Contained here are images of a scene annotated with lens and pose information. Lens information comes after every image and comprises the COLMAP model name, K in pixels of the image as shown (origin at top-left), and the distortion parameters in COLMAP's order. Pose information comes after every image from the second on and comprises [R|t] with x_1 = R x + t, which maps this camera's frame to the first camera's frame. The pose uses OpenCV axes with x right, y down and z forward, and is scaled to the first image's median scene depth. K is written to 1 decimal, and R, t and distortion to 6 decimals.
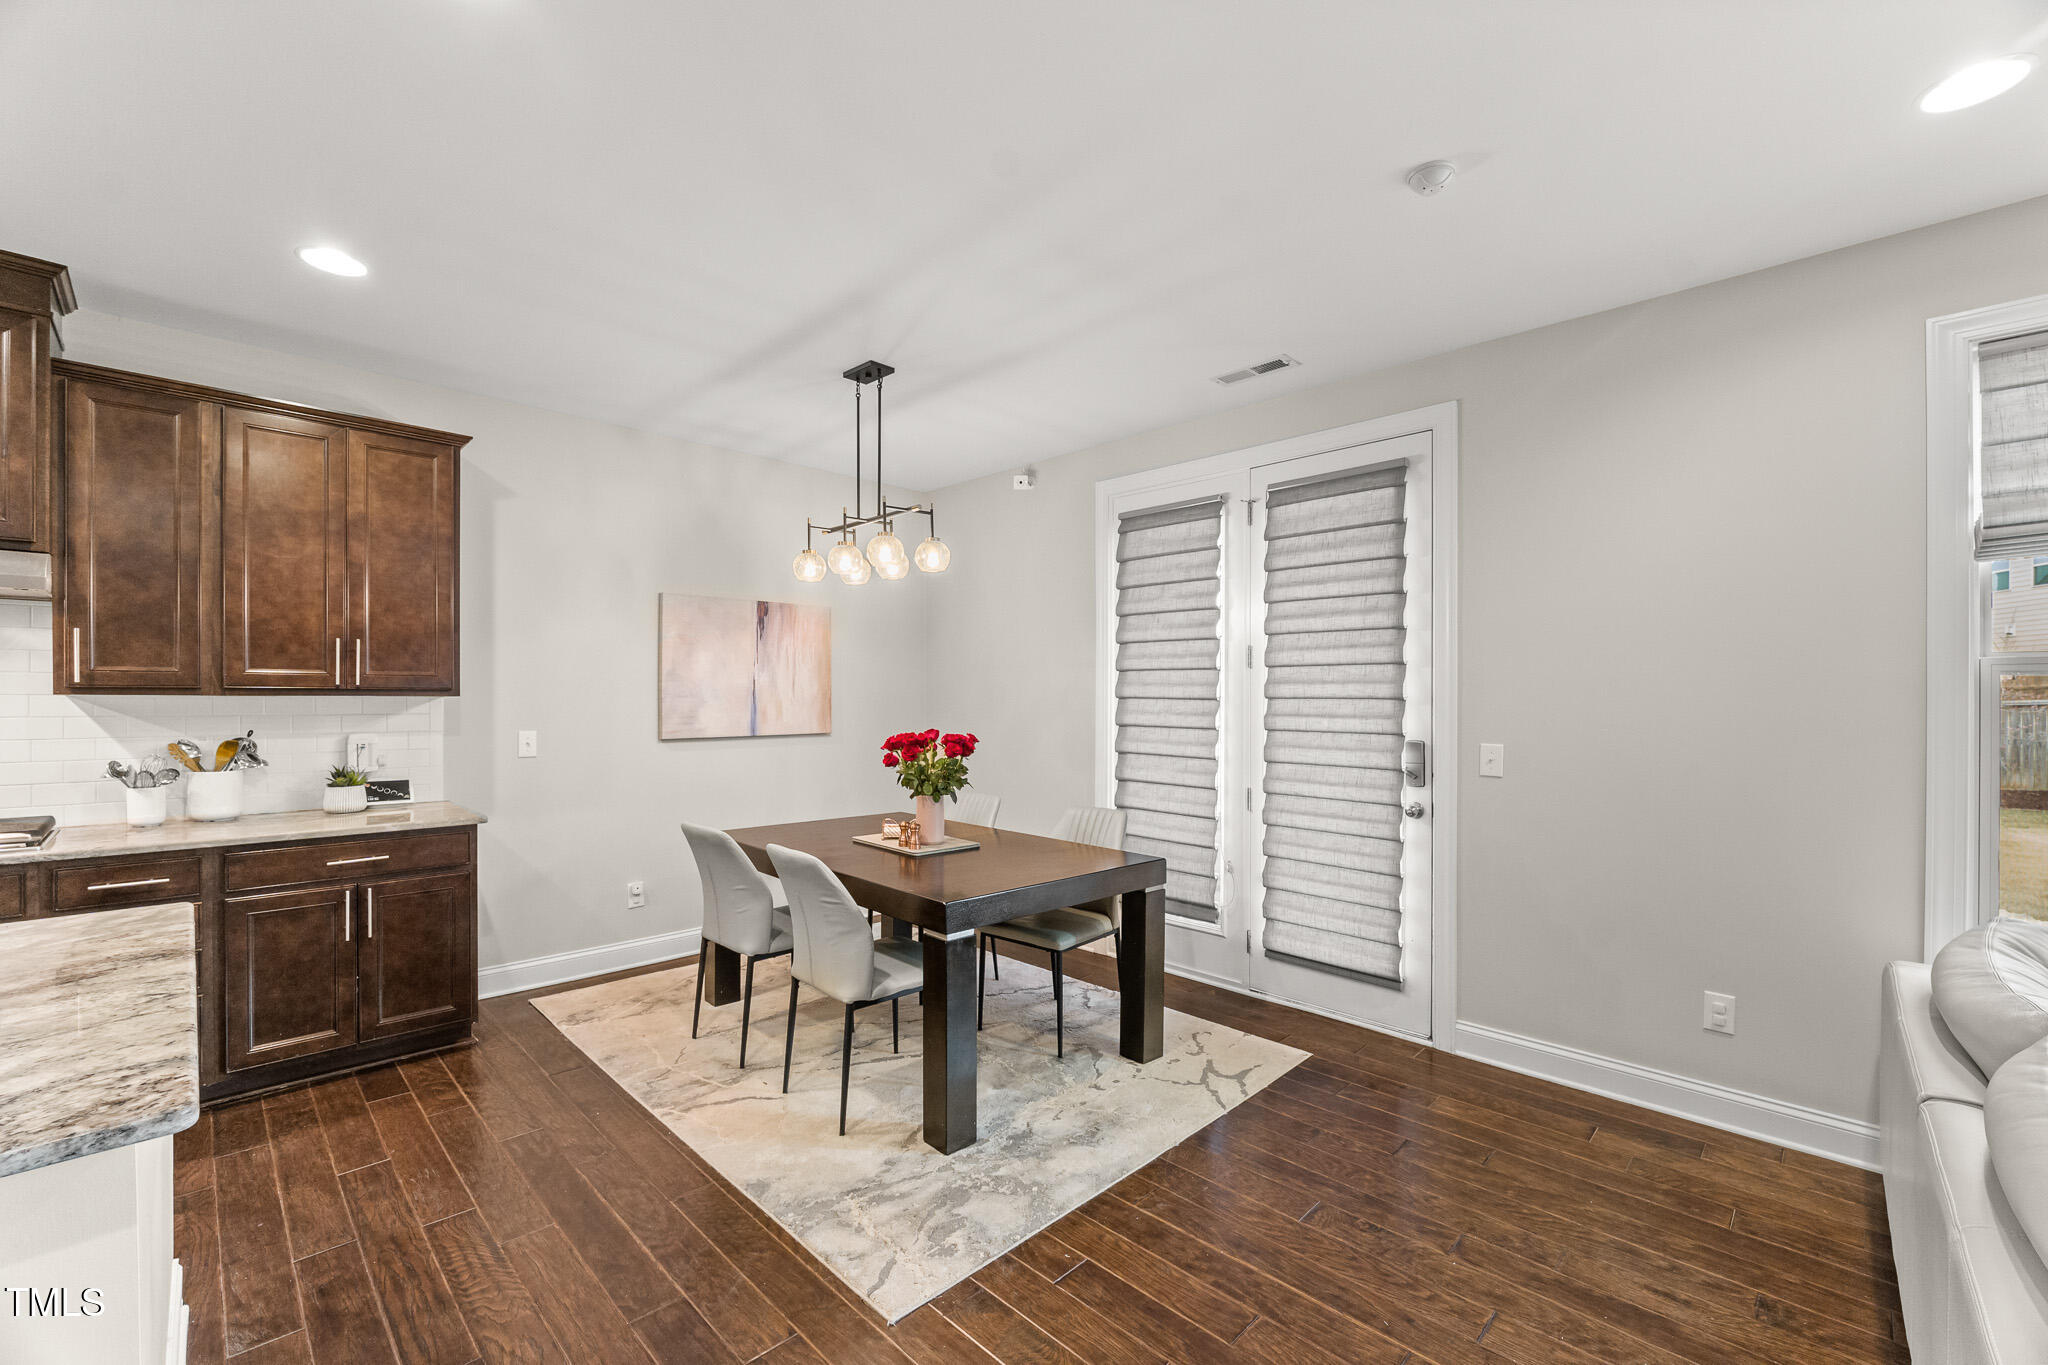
lens RADIAL K [[834.9, 0, 1016.7], [0, 834.9, 691.6], [0, 0, 1]] dist [-0.014905, 0.000699]
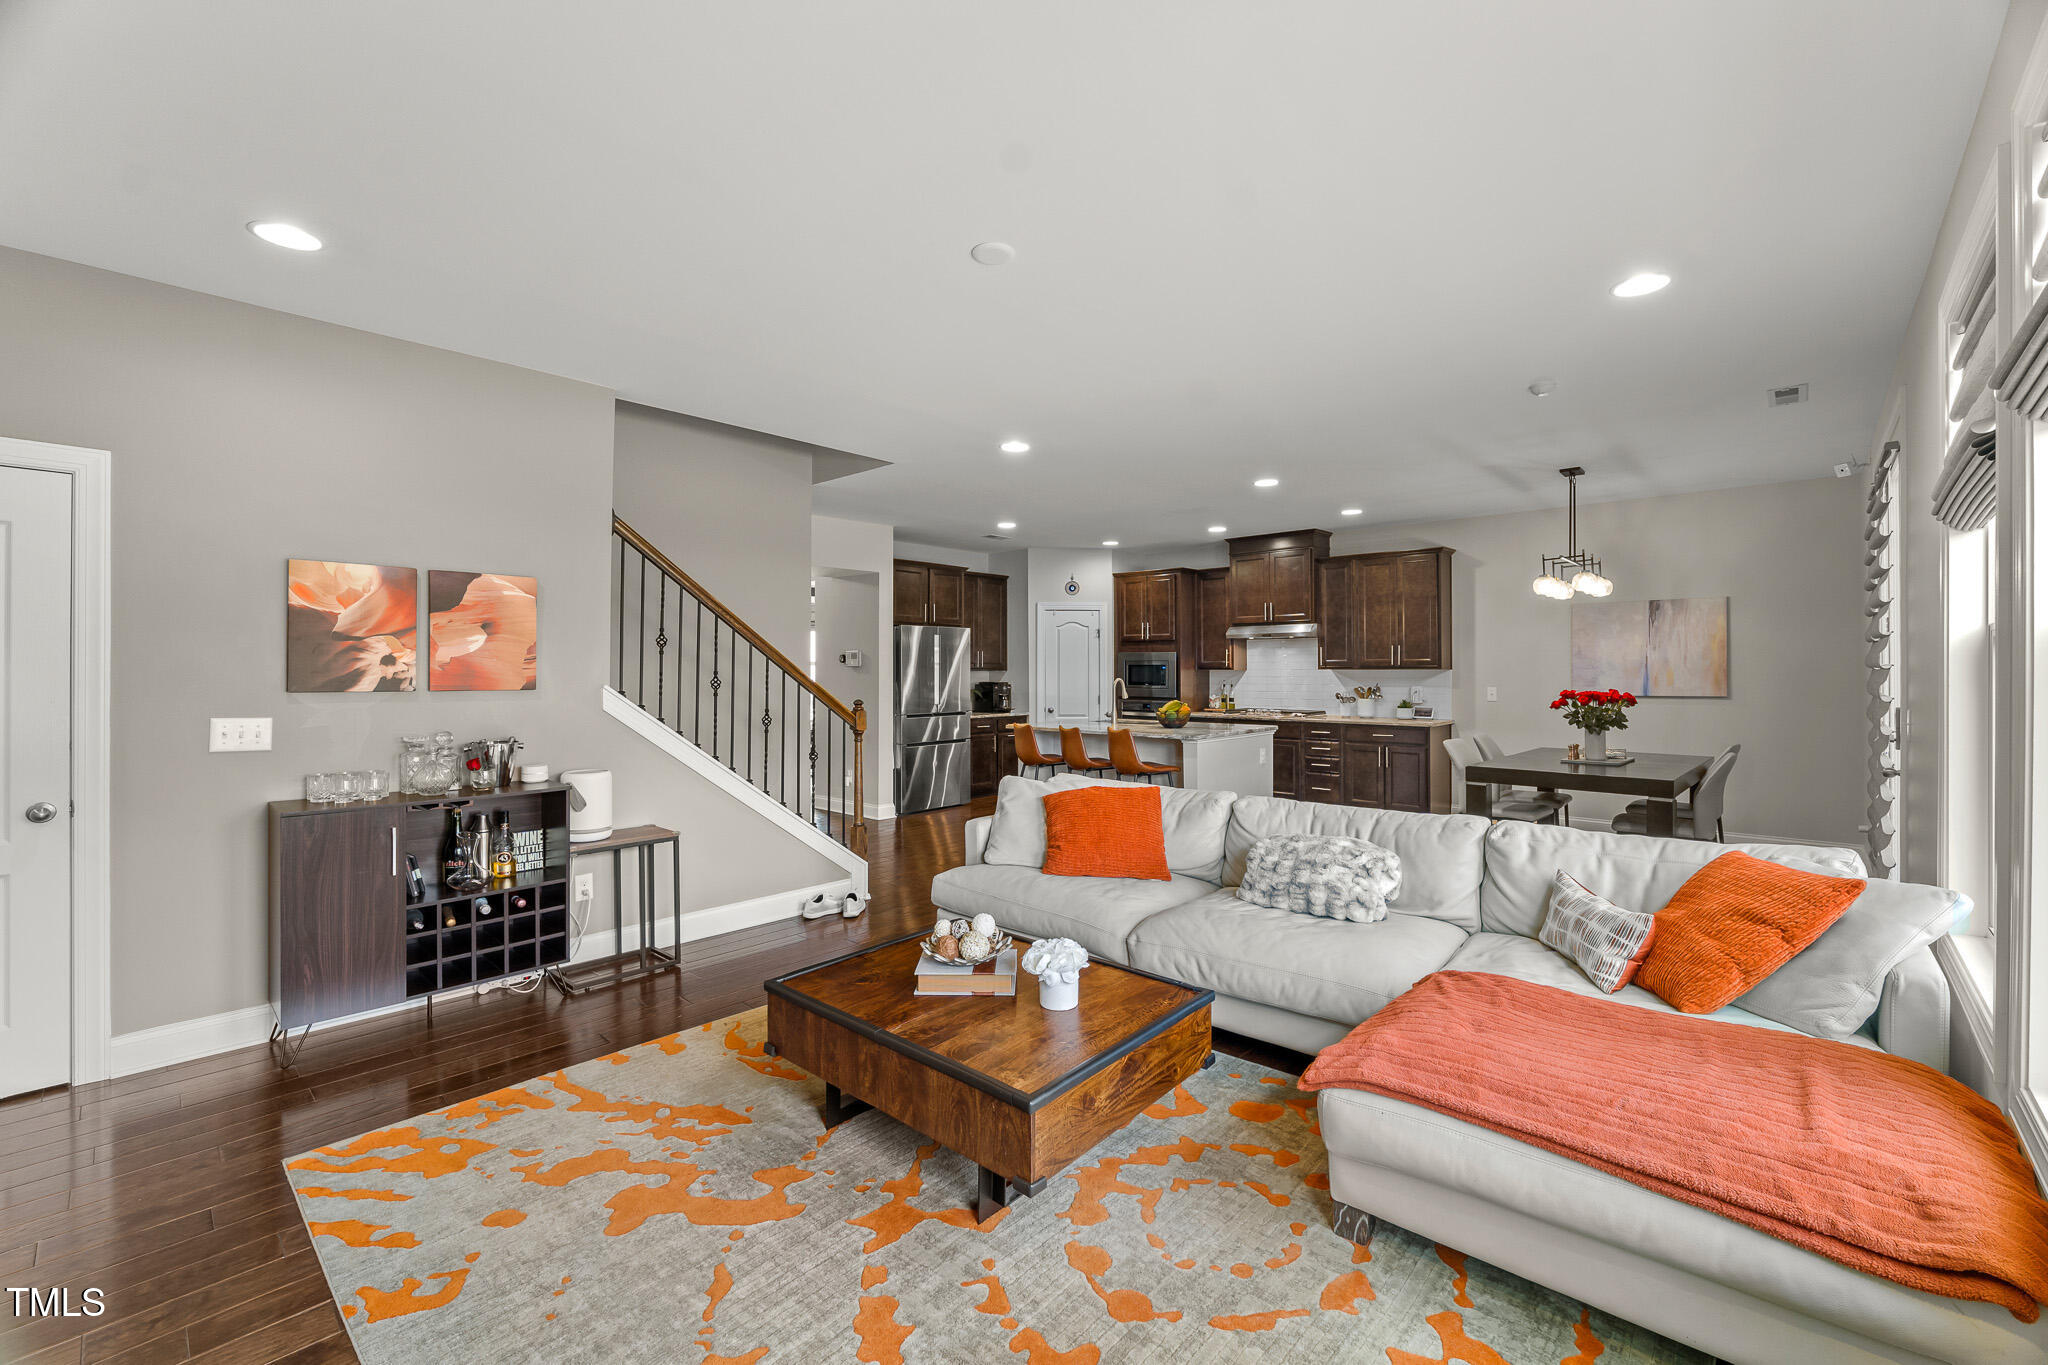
lens RADIAL K [[834.9, 0, 1027.4], [0, 834.9, 675.5], [0, 0, 1]] dist [-0.014905, 0.000699]
pose [[0.038990, 0.001029, -0.999239, 1.569097], [0.007396, 0.999972, 0.001319, 0.012622], [0.999212, -0.007442, 0.038981, -0.161904]]
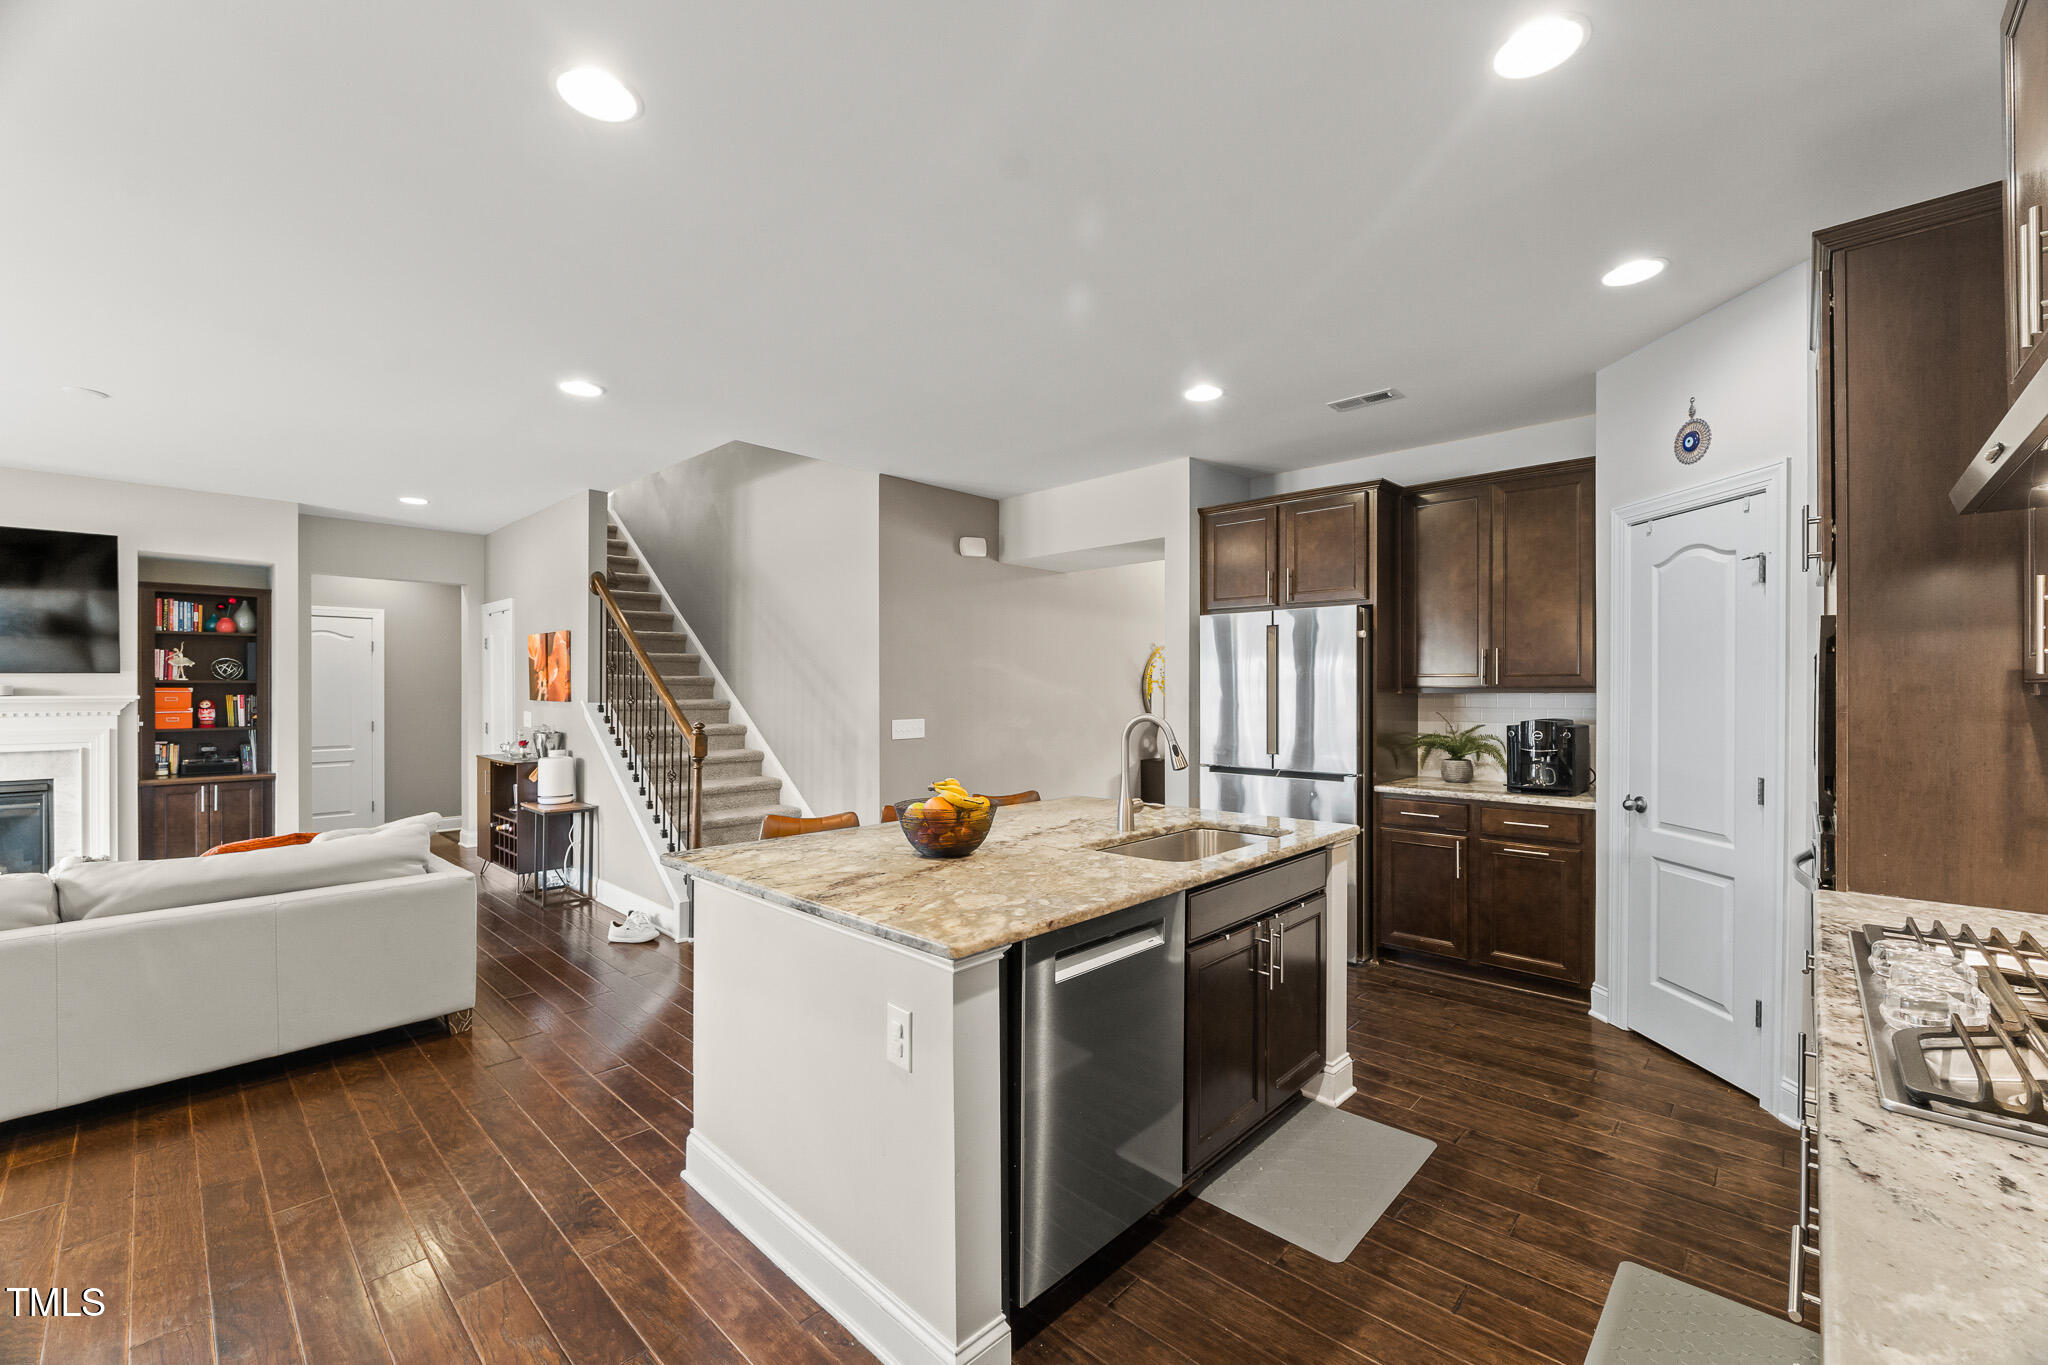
lens RADIAL K [[834.9, 0, 1020.4], [0, 834.9, 686.6], [0, 0, 1]] dist [-0.014905, 0.000699]
pose [[-0.999650, -0.005813, -0.025811, -0.613899], [-0.005613, 0.999954, -0.007797, 0.004217], [0.025855, -0.007649, -0.999636, 1.065199]]
